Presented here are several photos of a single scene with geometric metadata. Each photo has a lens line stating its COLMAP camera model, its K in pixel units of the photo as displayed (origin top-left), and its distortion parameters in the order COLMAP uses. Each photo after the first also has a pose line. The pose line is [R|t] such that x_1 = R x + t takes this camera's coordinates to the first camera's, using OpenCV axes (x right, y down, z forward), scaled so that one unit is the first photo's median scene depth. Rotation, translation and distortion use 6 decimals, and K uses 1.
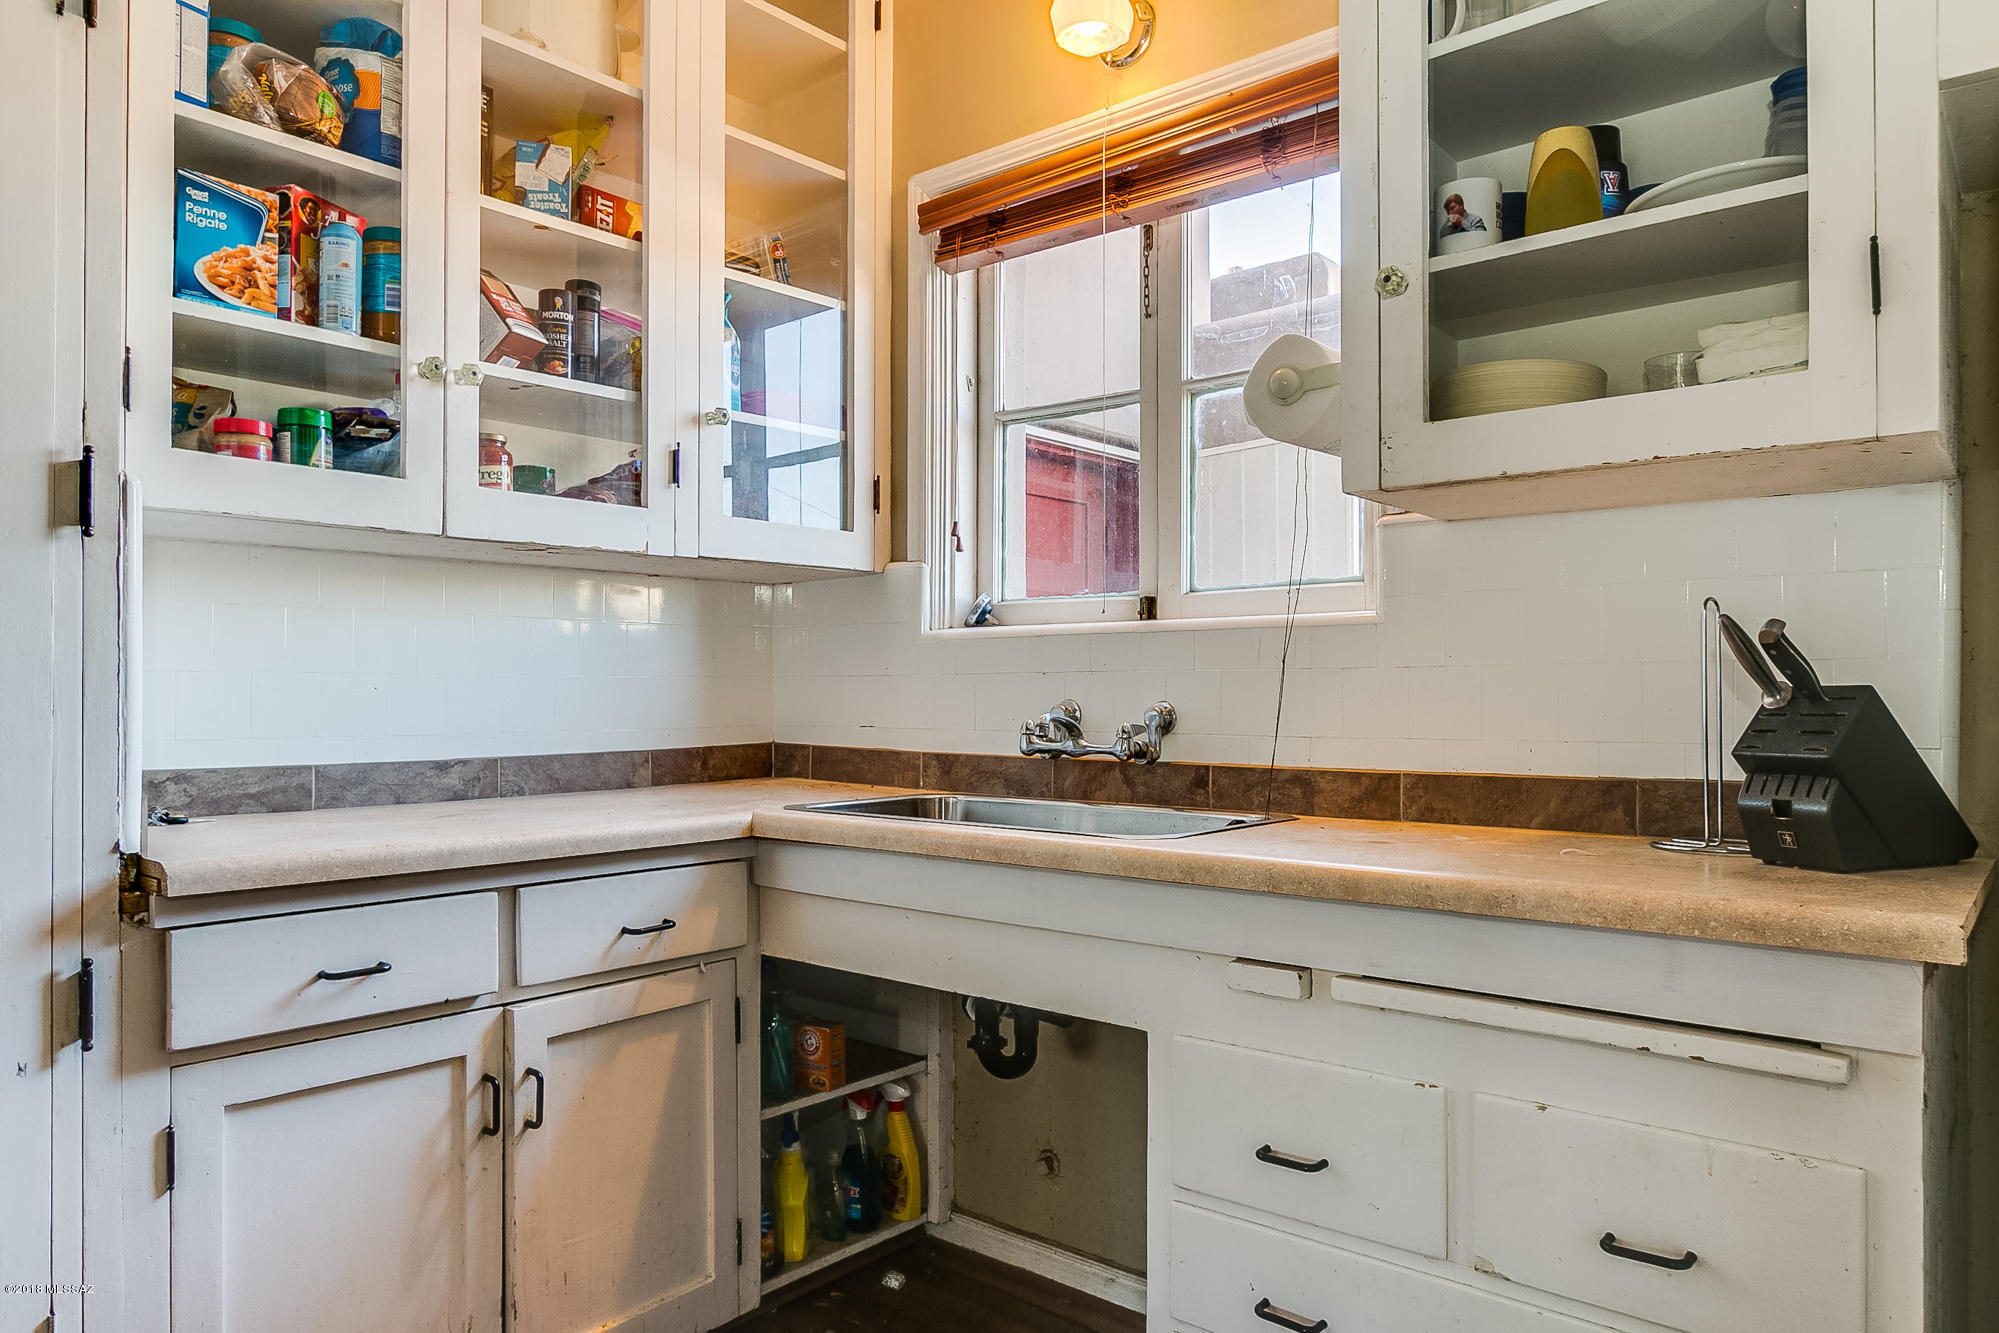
lens RADIAL K [[1313.3, 0, 964.4], [0, 1313.3, 690.9], [0, 0, 1]] dist [-0.017772, 0.001465]
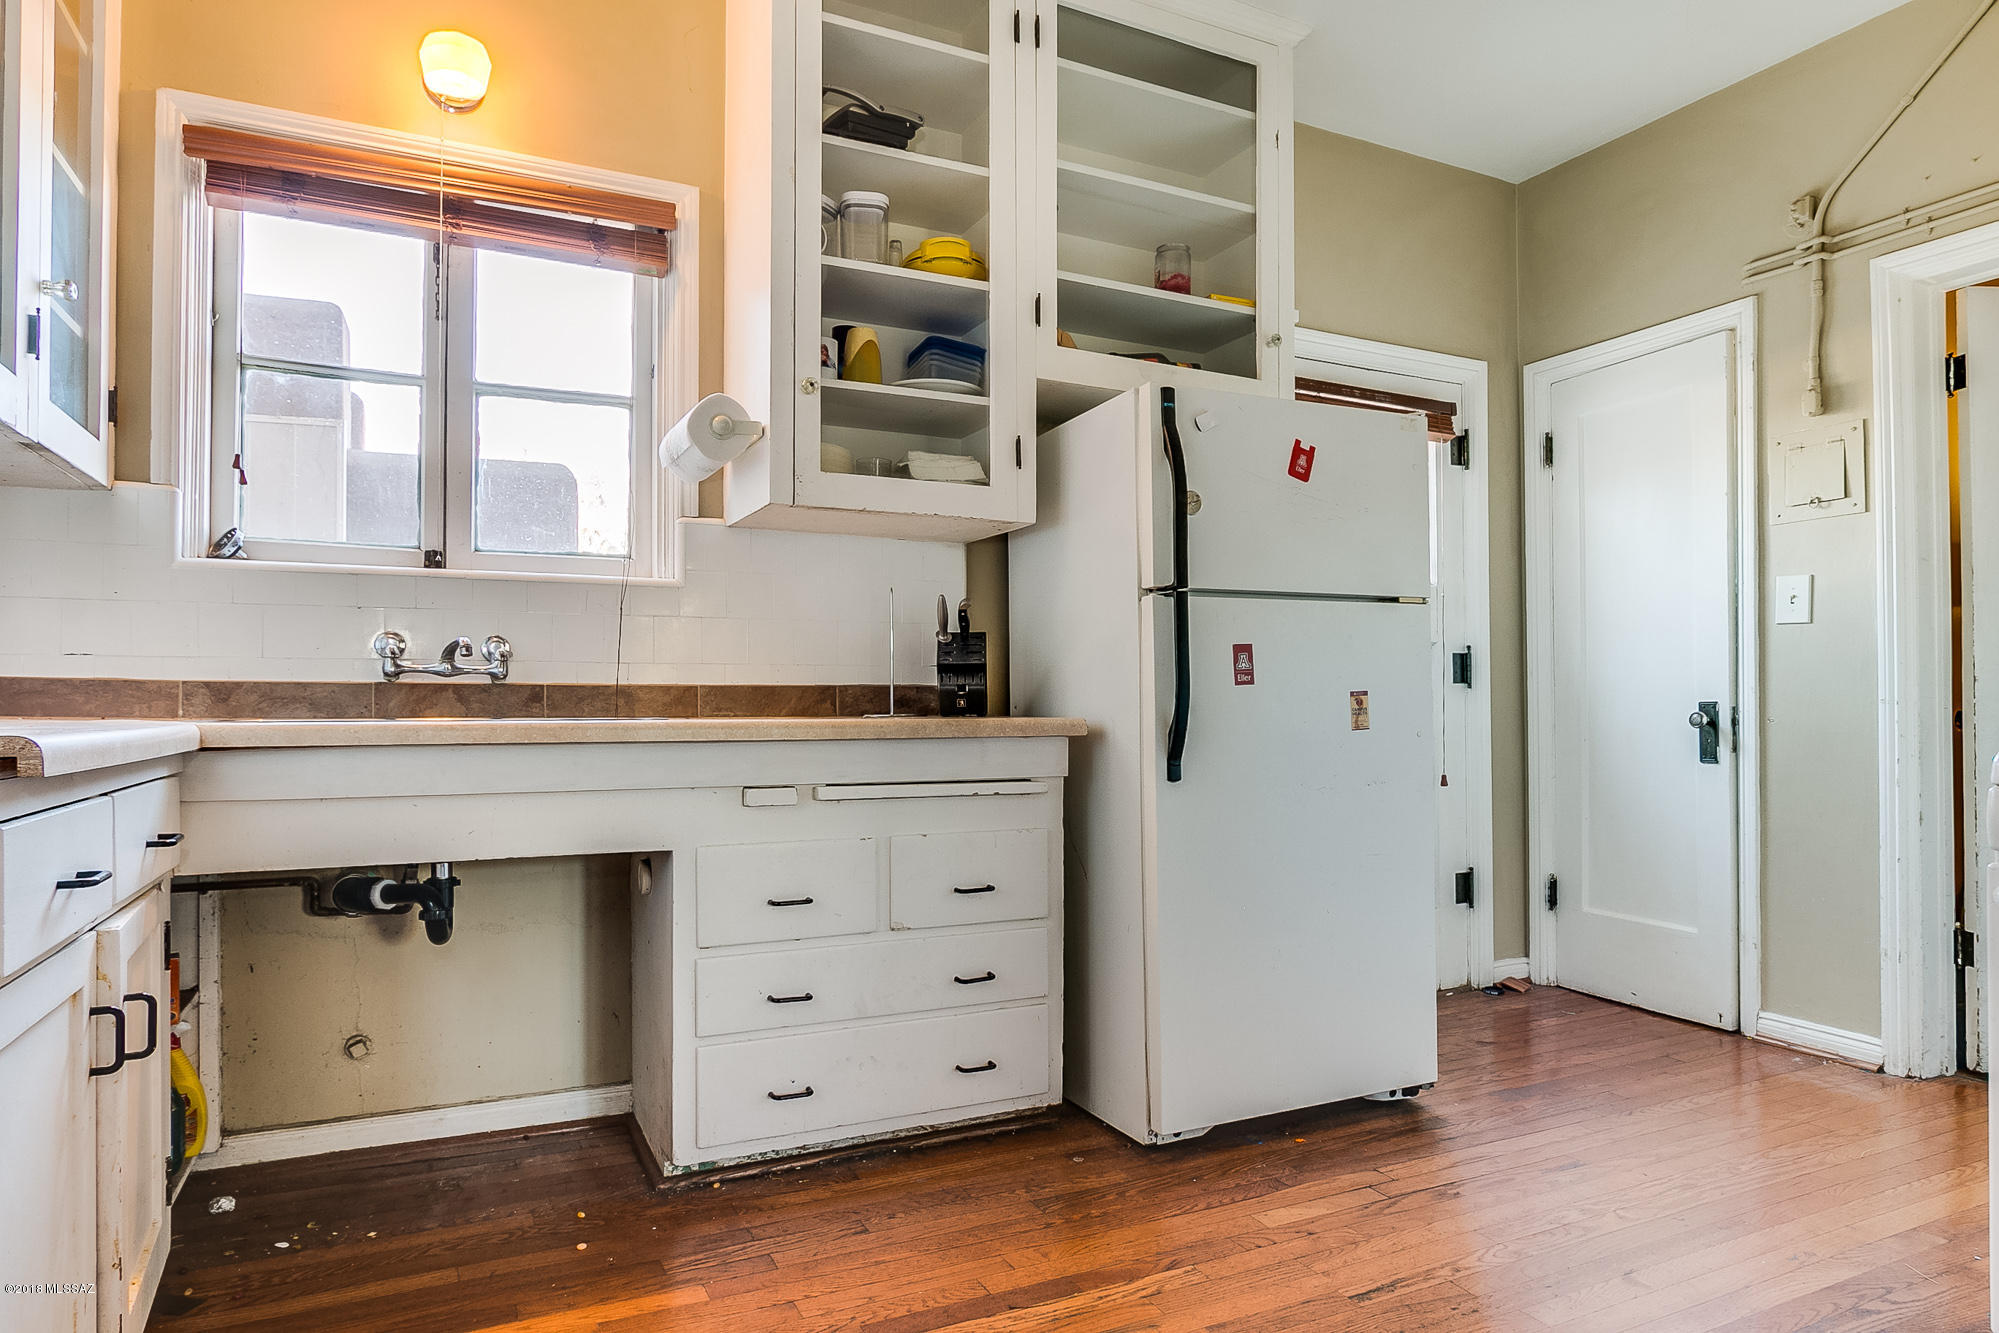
lens RADIAL K [[1146.9, 0, 1000.3], [0, 1146.9, 688.3], [0, 0, 1]] dist [-0.014178, 0.000064]
pose [[0.404635, 0.013674, 0.914376, -0.788897], [-0.003385, 0.999904, -0.013454, 0.086571], [-0.914472, 0.002349, 0.404642, 0.138805]]
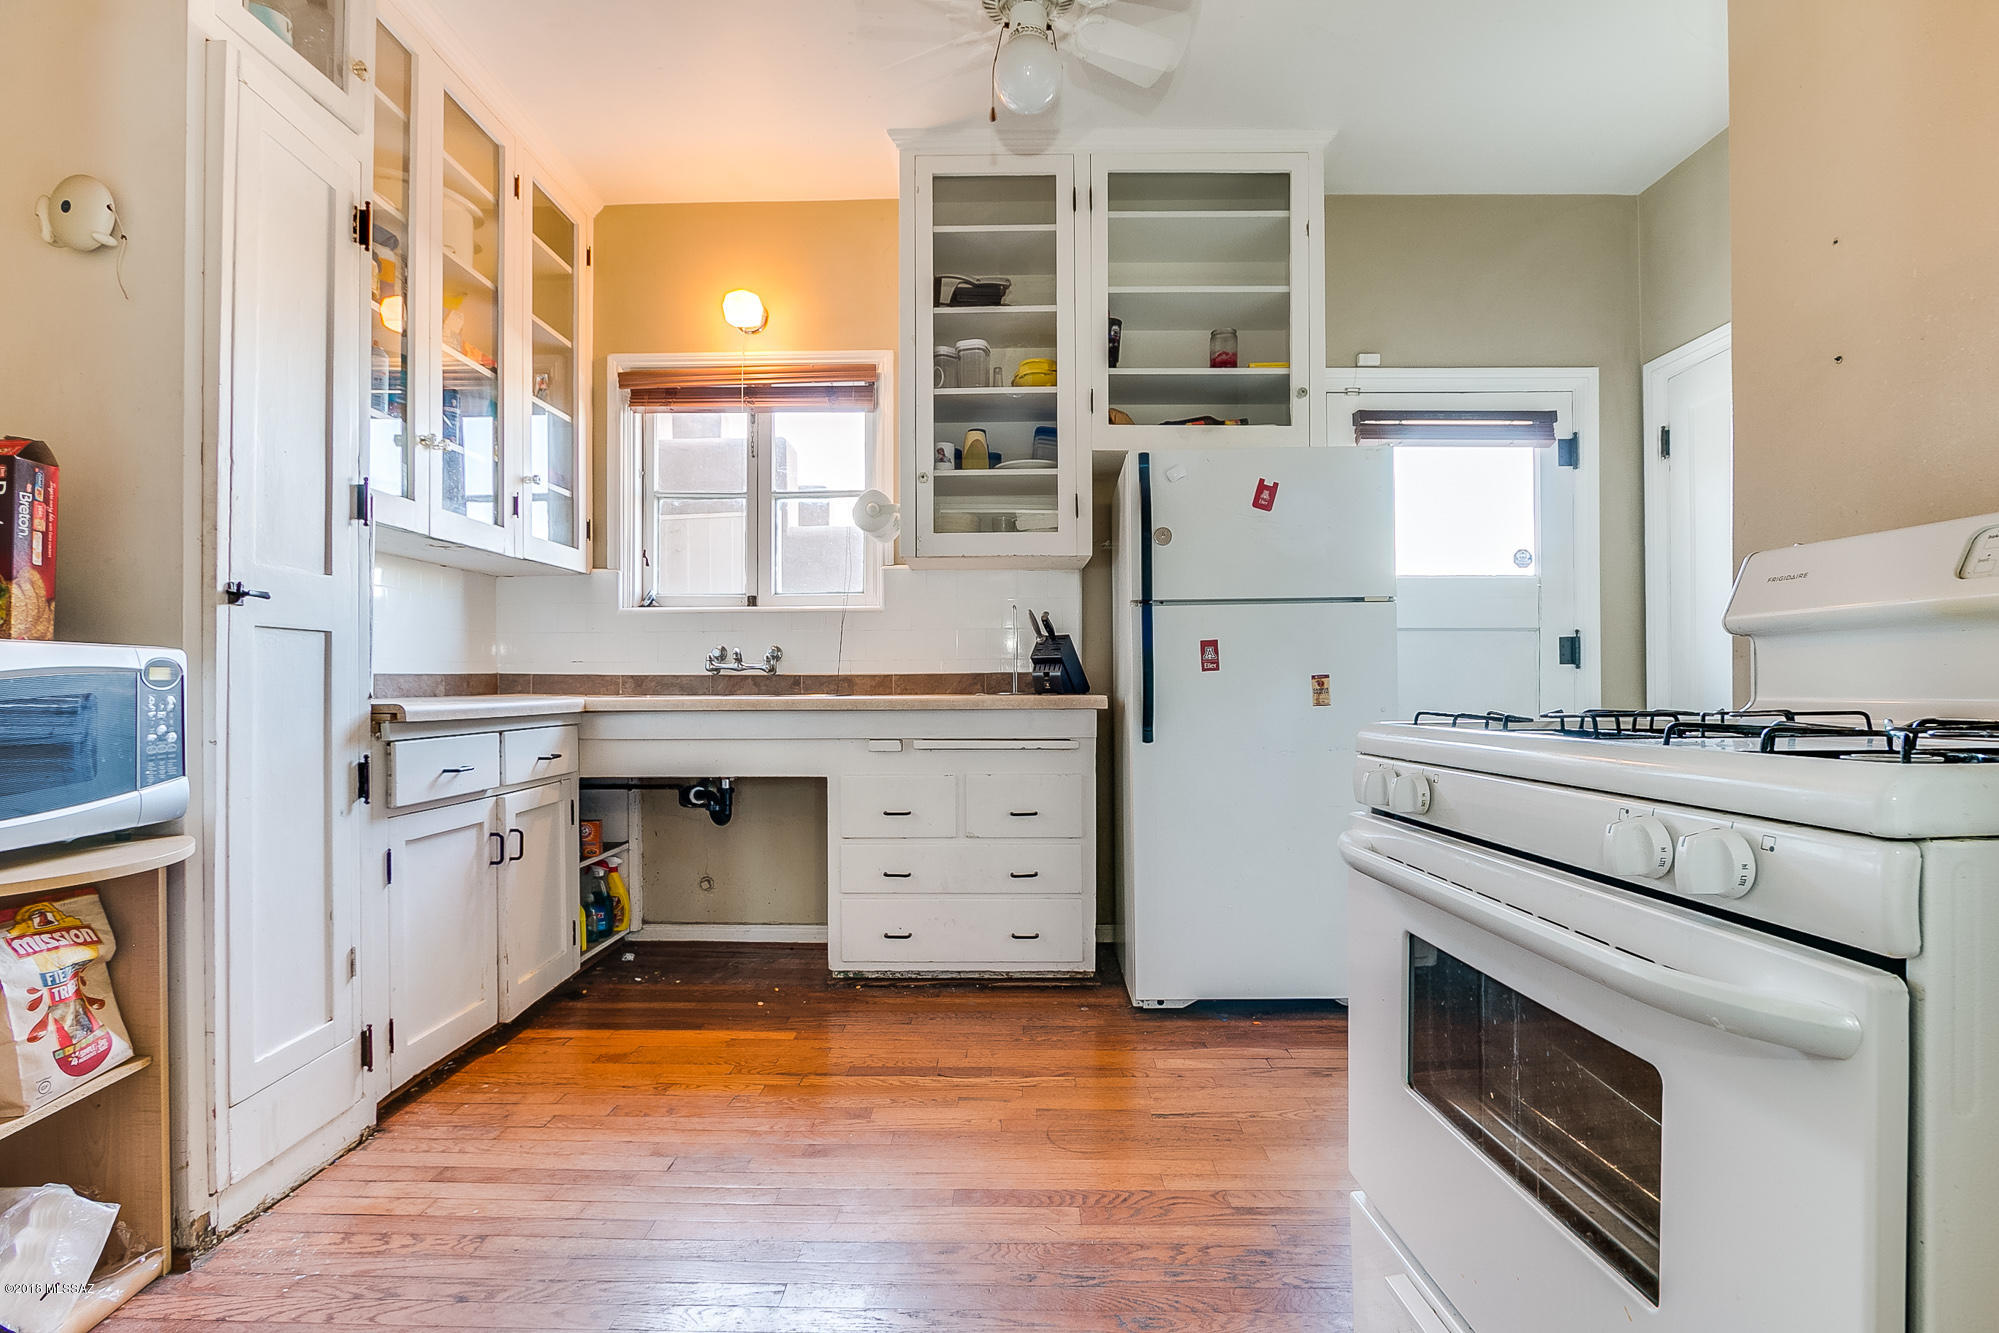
lens RADIAL K [[925.3, 0, 994.8], [0, 925.3, 679.1], [0, 0, 1]] dist [-0.020056, 0.000036]
pose [[0.774744, -0.000128, 0.632274, -0.614584], [0.002120, 0.999995, -0.002396, 0.079101], [-0.632271, 0.003197, 0.774741, -0.437666]]
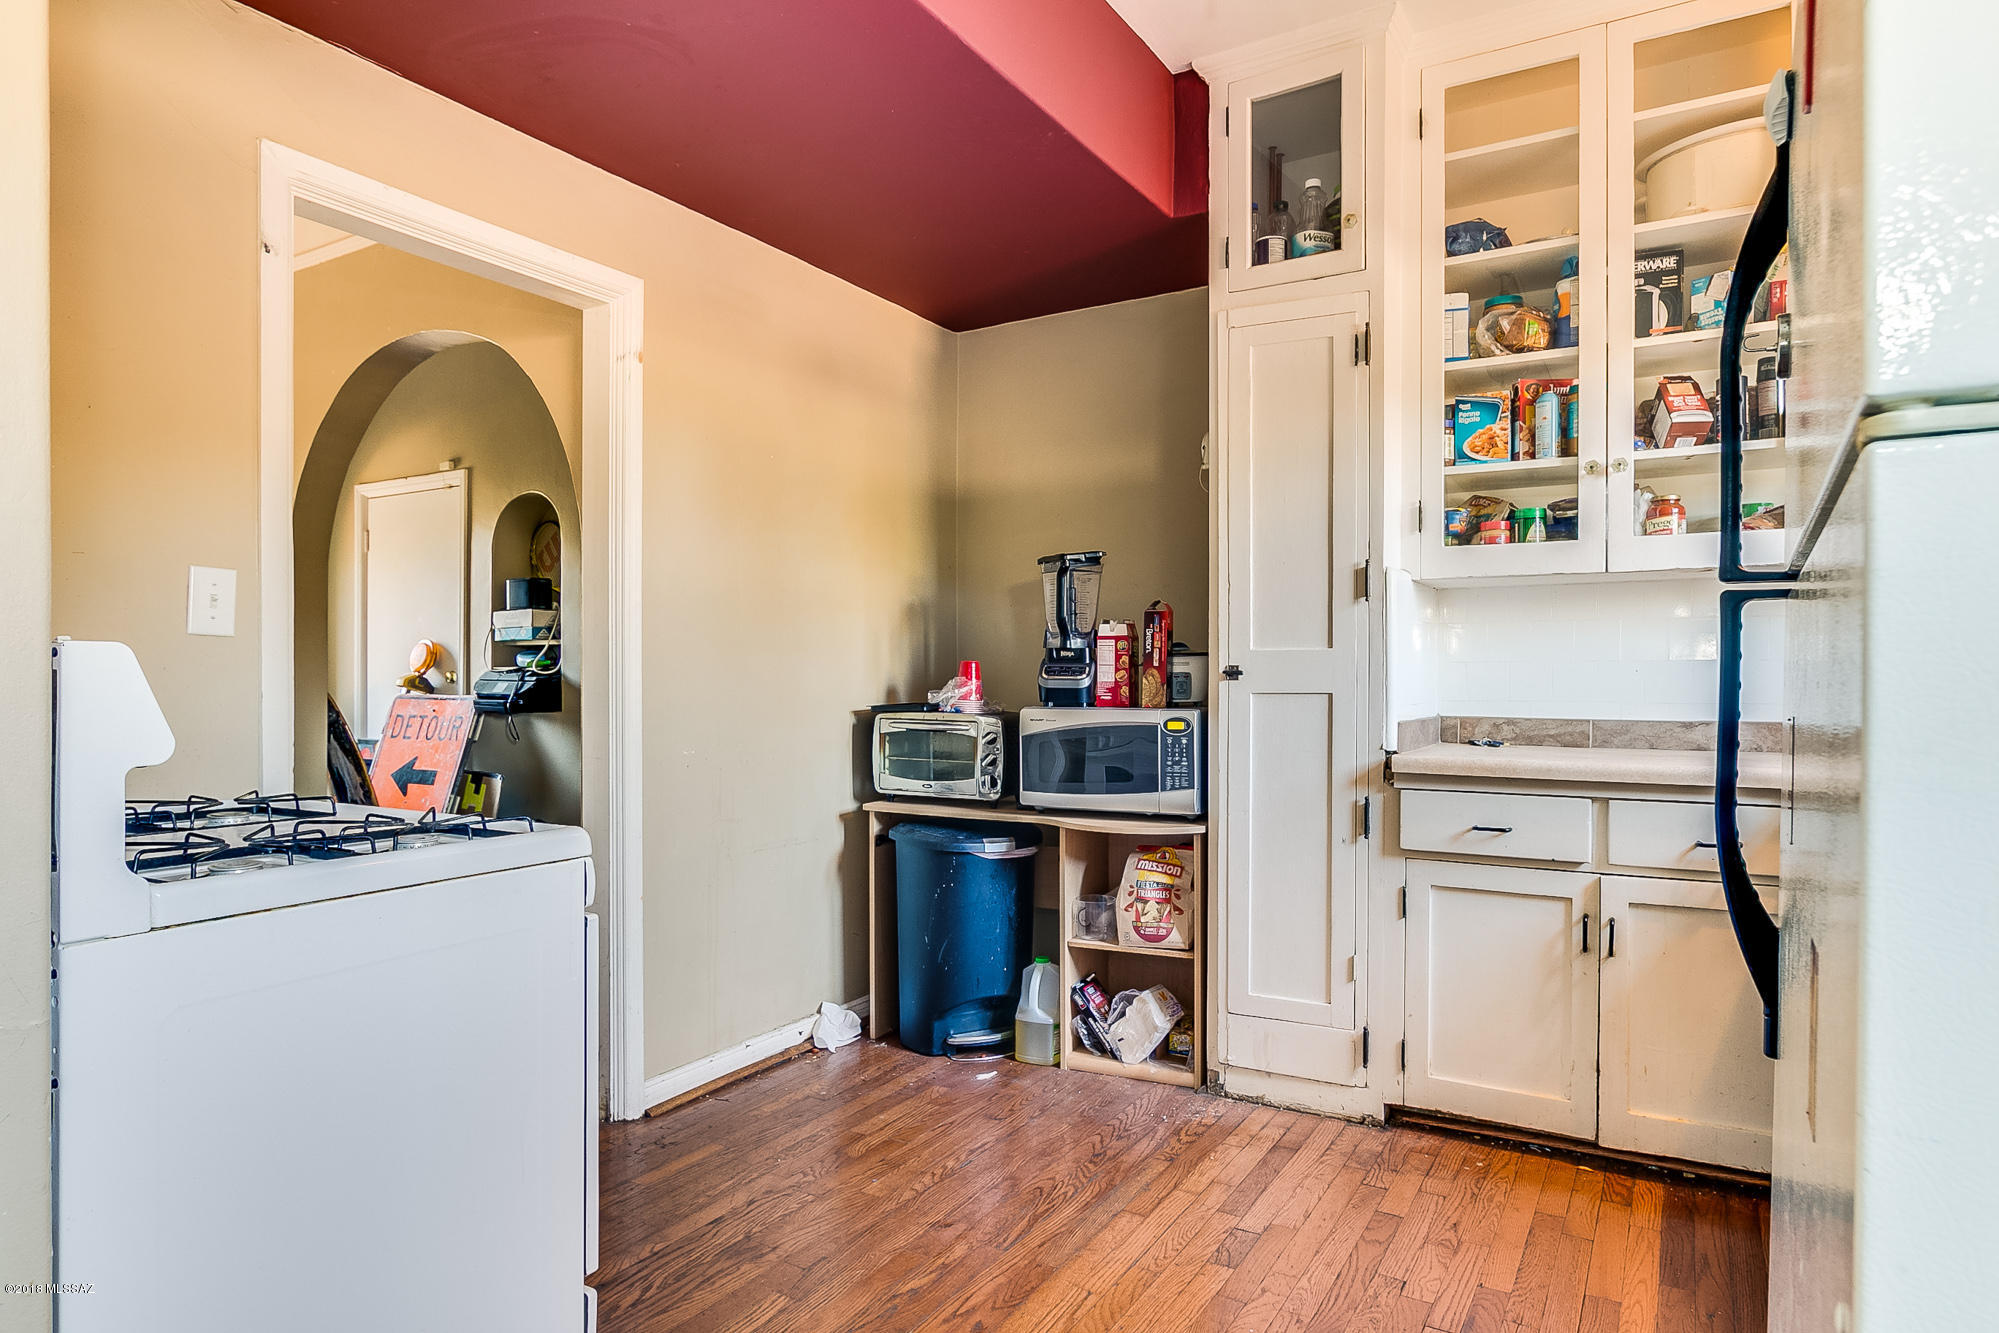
lens RADIAL K [[1146.9, 0, 1000.3], [0, 1146.9, 688.3], [0, 0, 1]] dist [-0.014178, 0.000064]
pose [[0.167183, 0.007873, -0.985894, 0.847552], [0.001999, 0.999963, 0.008324, 0.006198], [0.985924, -0.003362, 0.167161, 0.065373]]
